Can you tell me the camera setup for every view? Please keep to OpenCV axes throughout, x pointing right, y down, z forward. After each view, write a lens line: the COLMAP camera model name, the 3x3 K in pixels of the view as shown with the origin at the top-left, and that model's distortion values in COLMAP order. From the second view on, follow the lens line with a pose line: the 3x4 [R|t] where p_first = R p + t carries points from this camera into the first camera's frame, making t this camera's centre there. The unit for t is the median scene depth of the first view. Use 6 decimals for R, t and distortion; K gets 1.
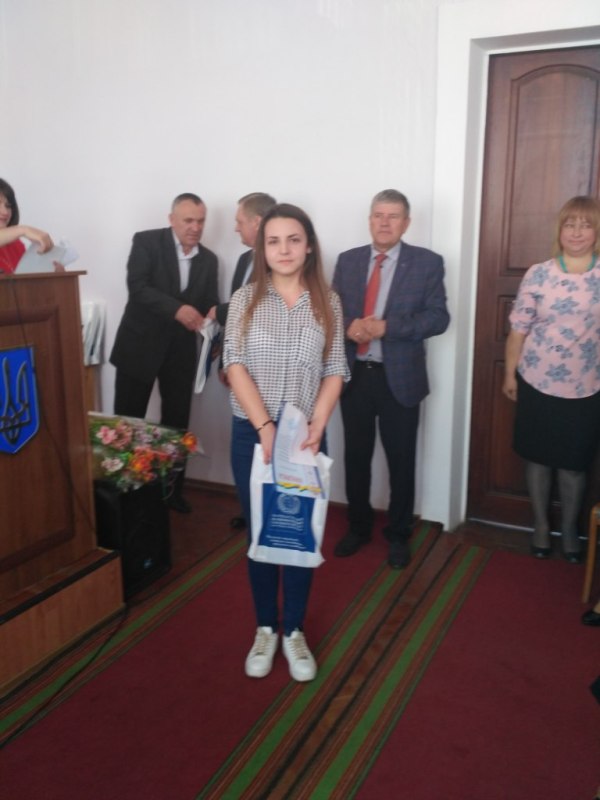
lens RADIAL K [[780.2, 0, 295.3], [0, 780.2, 408.2], [0, 0, 1]] dist [0.017054, 0.000000]
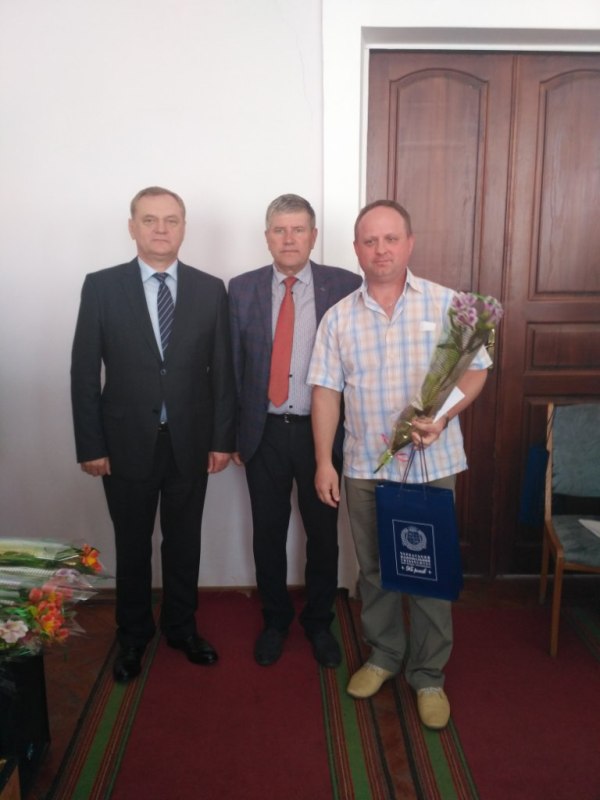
lens RADIAL K [[780.2, 0, 306.3], [0, 780.2, 400.7], [0, 0, 1]] dist [0.017054, 0.000000]
pose [[0.869809, -0.089233, 0.485252, -0.270848], [0.101598, 0.994825, 0.000825, -0.071939], [-0.482815, 0.048583, 0.874374, 0.298858]]
